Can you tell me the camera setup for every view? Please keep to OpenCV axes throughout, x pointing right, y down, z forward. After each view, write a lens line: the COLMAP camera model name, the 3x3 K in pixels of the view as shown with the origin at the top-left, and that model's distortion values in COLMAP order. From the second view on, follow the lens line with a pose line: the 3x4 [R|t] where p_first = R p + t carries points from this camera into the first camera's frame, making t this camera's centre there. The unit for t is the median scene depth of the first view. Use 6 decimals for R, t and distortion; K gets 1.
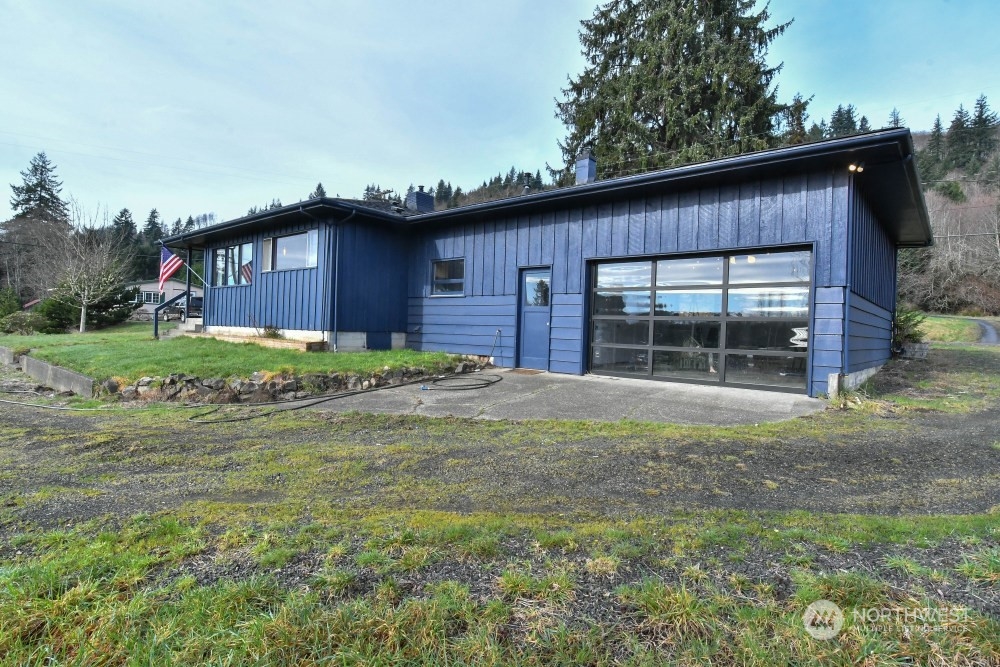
lens RADIAL K [[528.8, 0, 465.4], [0, 528.8, 329.5], [0, 0, 1]] dist [0.005136, -0.014921]
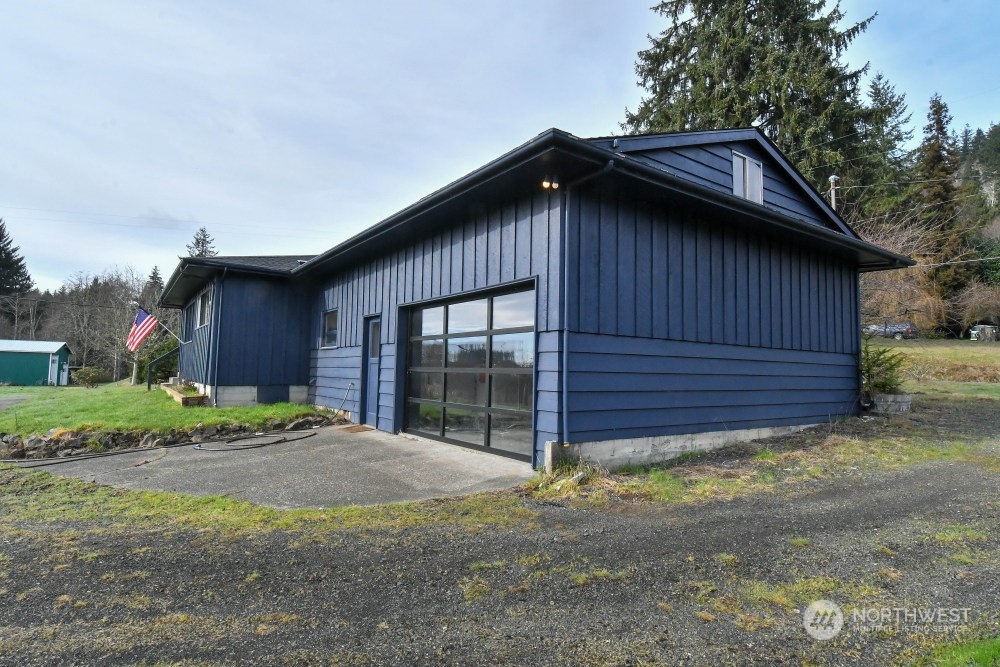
lens RADIAL K [[528.8, 0, 499.7], [0, 528.8, 330.3], [0, 0, 1]] dist [0.005136, -0.014921]
pose [[0.971959, -0.032904, -0.232837, 0.211690], [0.014184, 0.996563, -0.081619, -0.004819], [0.234722, 0.076027, 0.969085, 0.054035]]
